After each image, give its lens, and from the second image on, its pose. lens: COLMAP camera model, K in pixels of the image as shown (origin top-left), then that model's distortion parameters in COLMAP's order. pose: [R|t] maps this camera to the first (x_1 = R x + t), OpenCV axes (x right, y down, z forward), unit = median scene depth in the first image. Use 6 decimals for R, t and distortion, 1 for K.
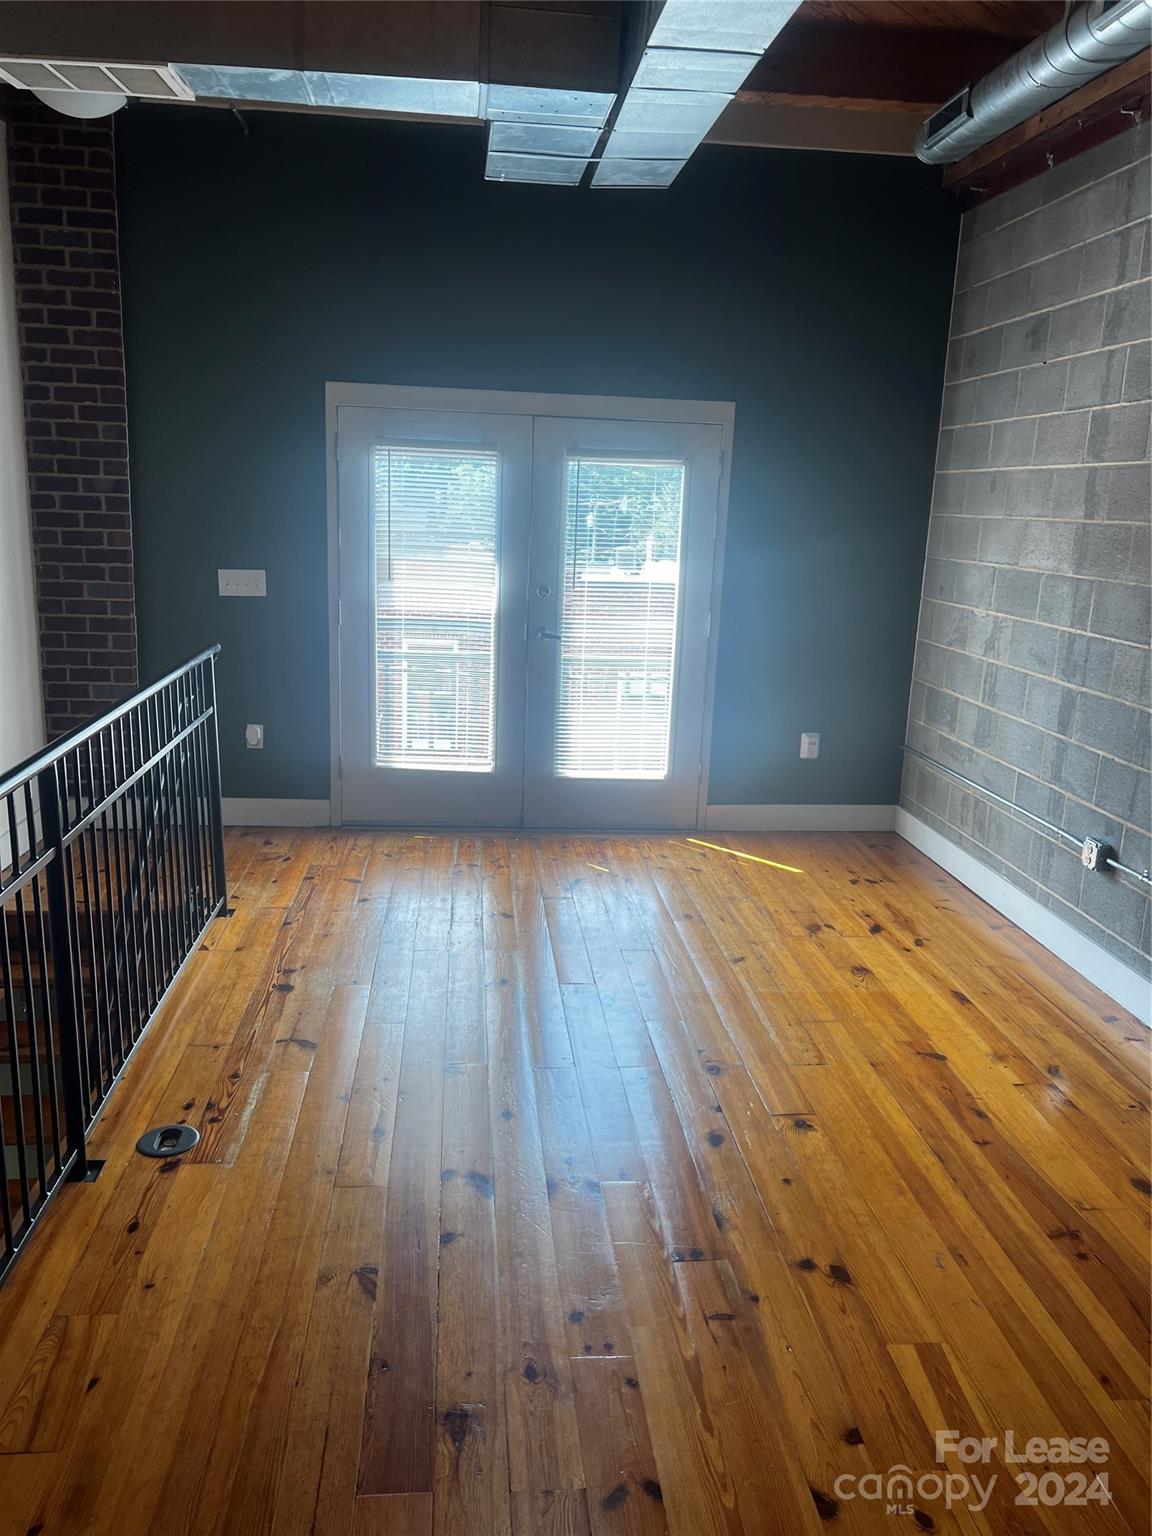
lens RADIAL K [[1163.5, 0, 576.2], [0, 1163.5, 779.0], [0, 0, 1]] dist [0.006350, -0.000002]
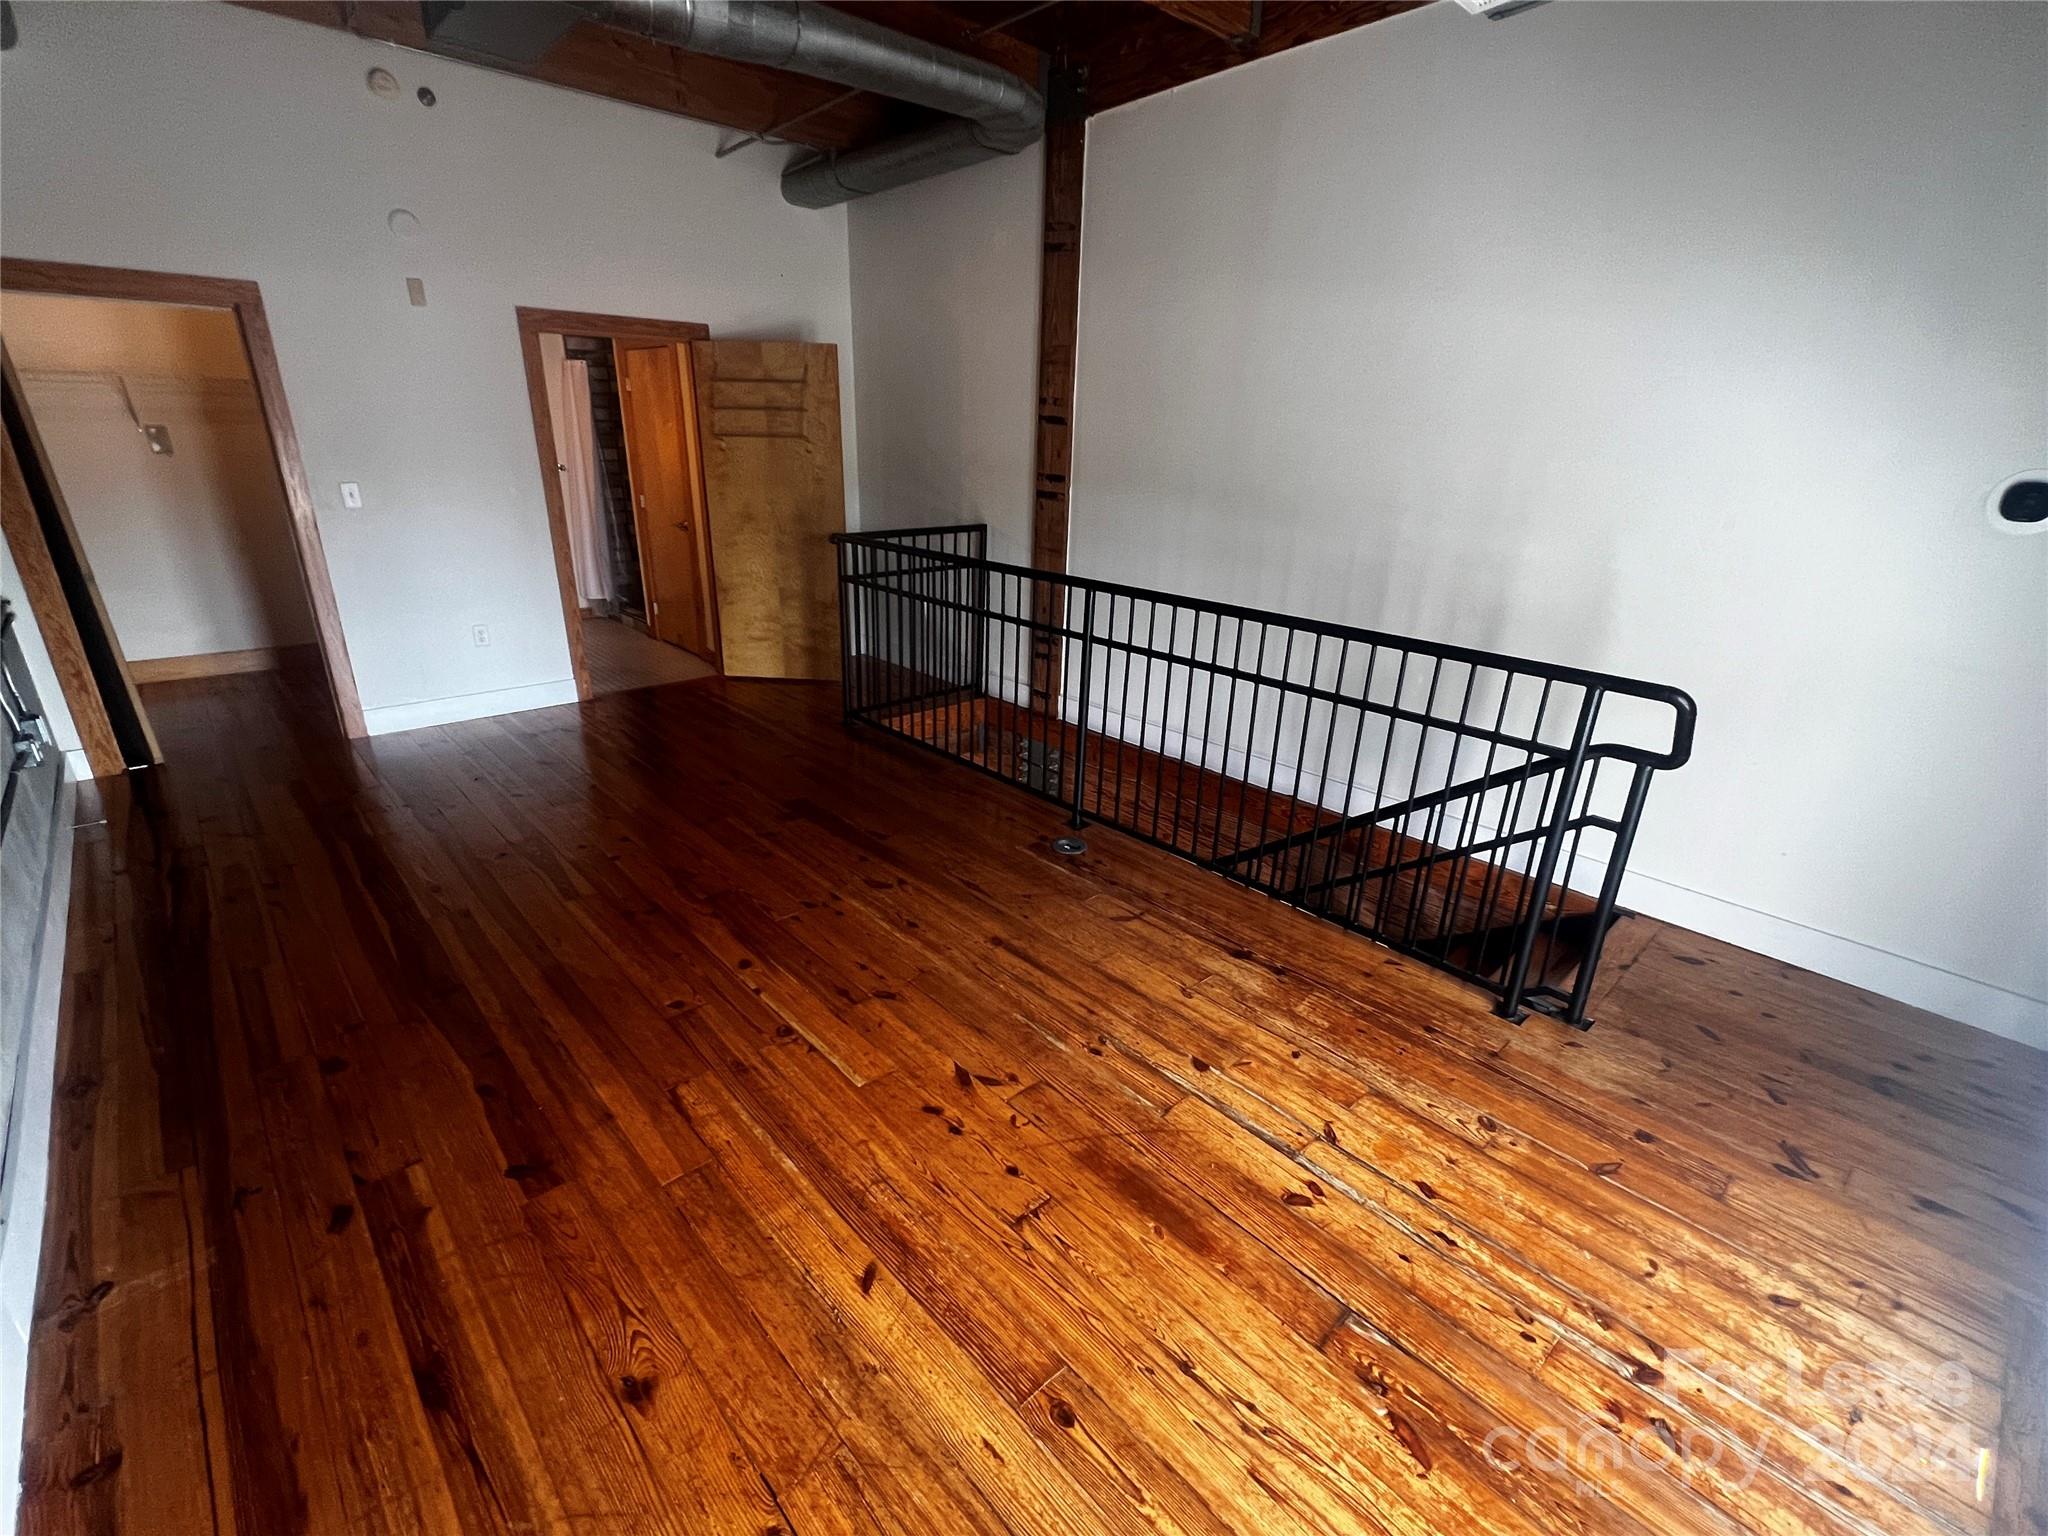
lens RADIAL K [[913.6, 0, 1021.6], [0, 913.6, 775.2], [0, 0, 1]] dist [-0.000410, -0.000201]
pose [[-0.793266, 0.171211, -0.584308, 0.330885], [-0.190671, 0.841532, 0.505439, -0.310916], [0.578250, 0.512358, -0.634914, 1.334671]]
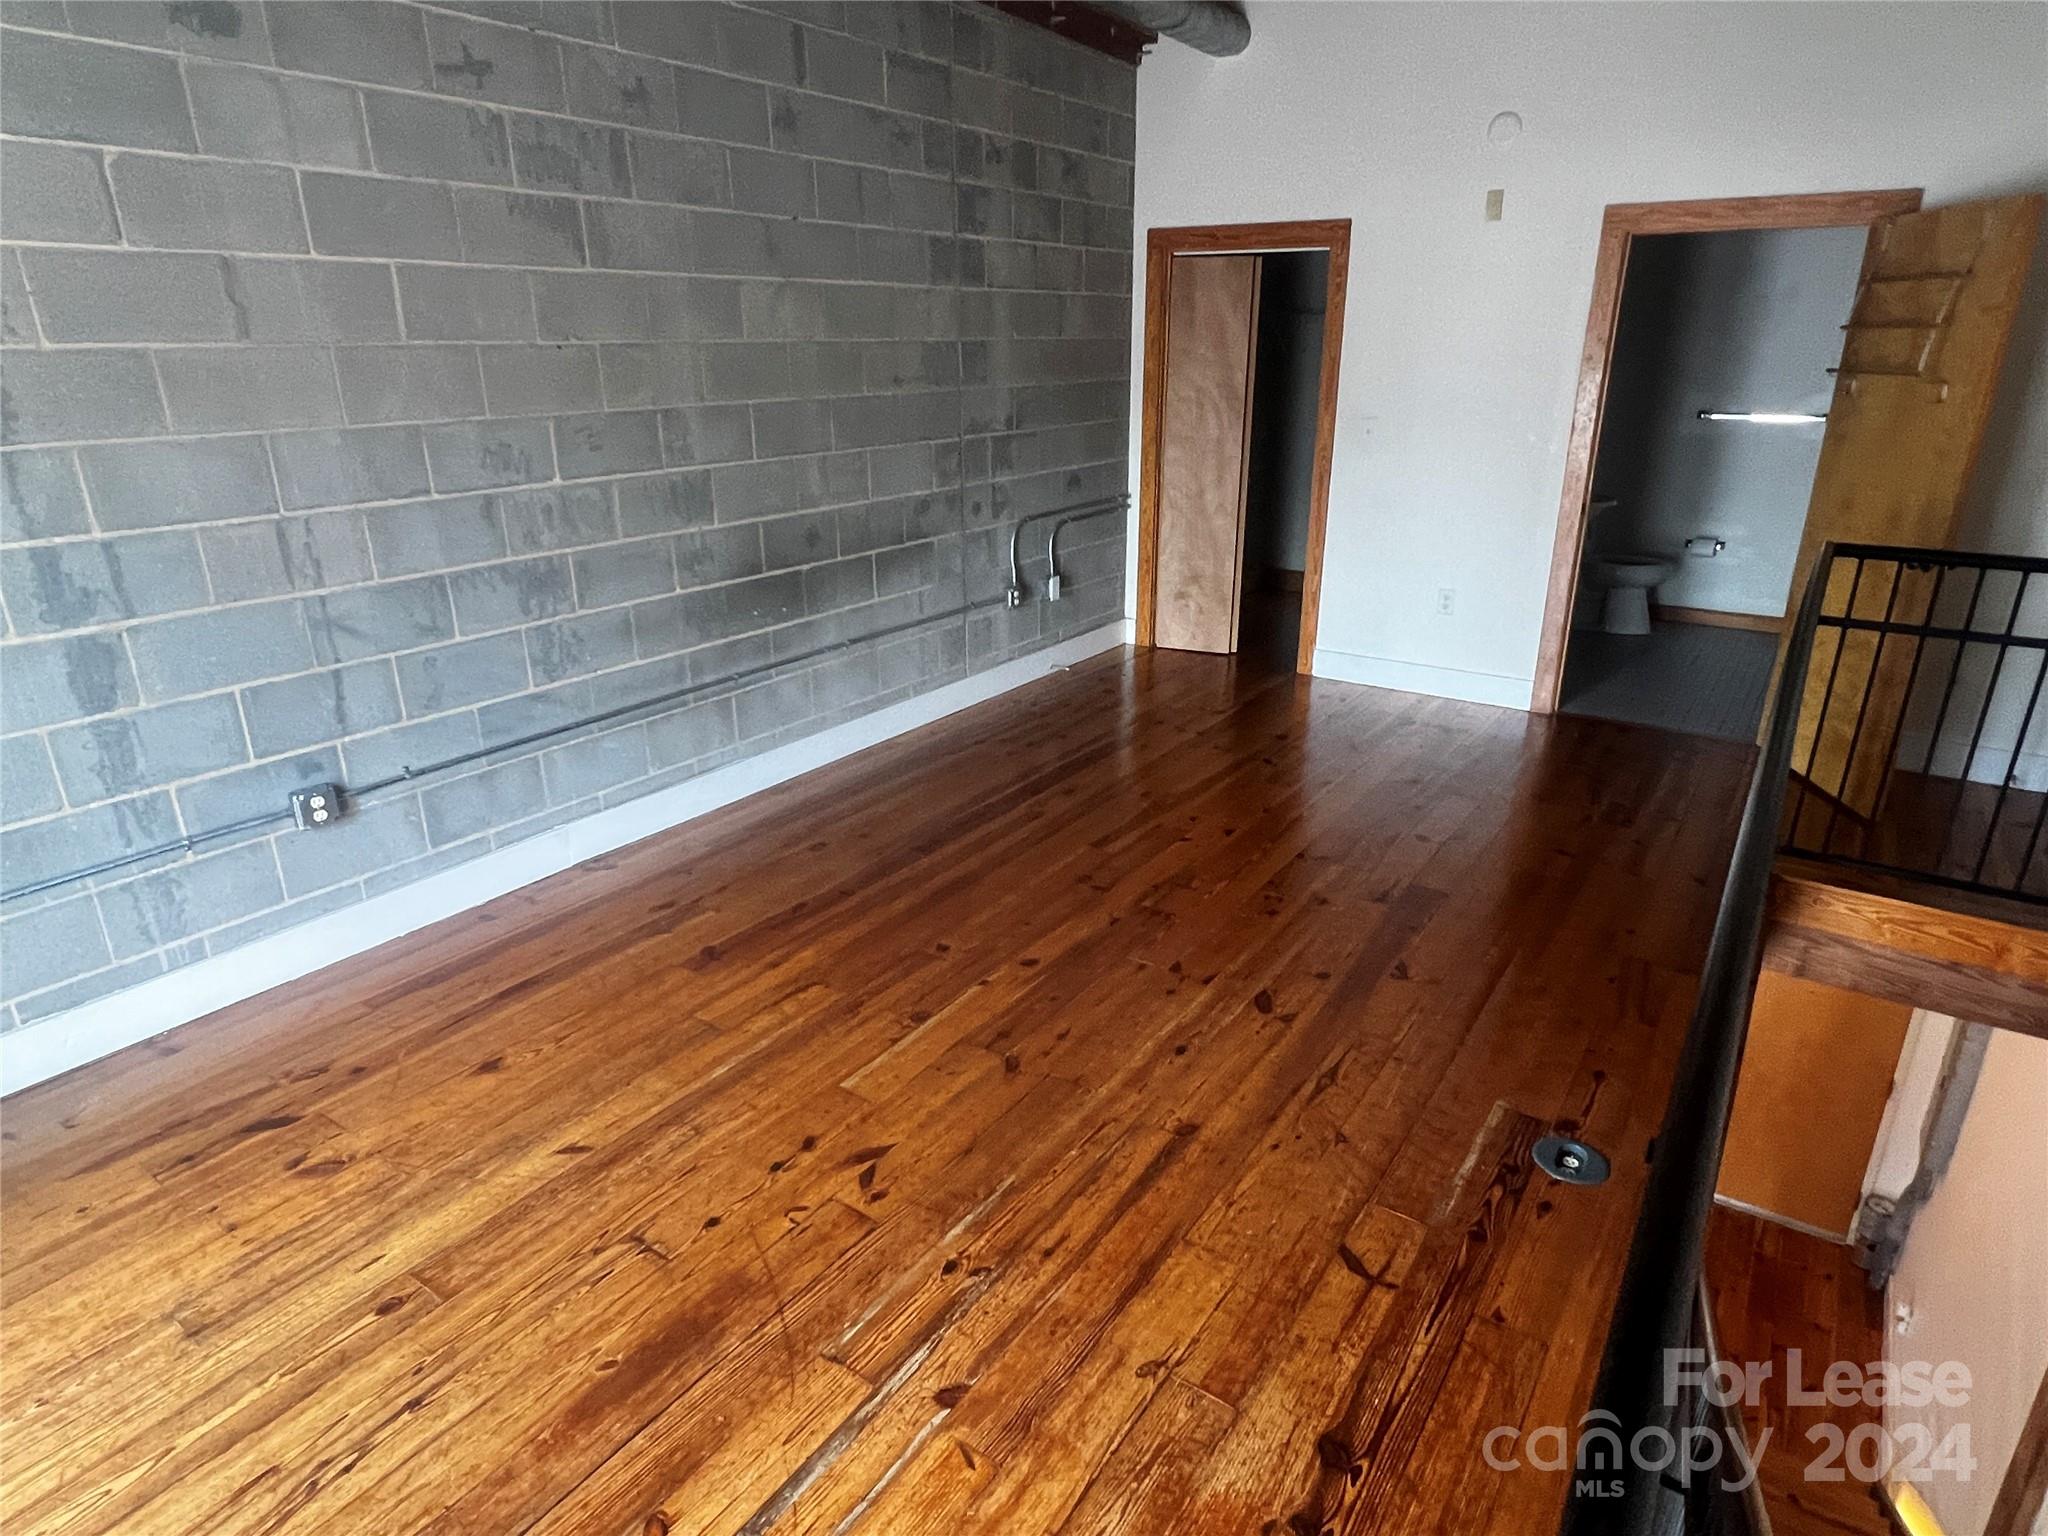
lens RADIAL K [[1192.7, 0, 1024.0], [0, 1192.7, 768.0], [0, 0, 1]] dist [-0.003912, 0.001662]
pose [[-0.767510, -0.248468, 0.590925, -0.374924], [0.127003, 0.844614, 0.520093, -0.318665], [-0.628331, 0.474226, -0.616693, 1.267188]]
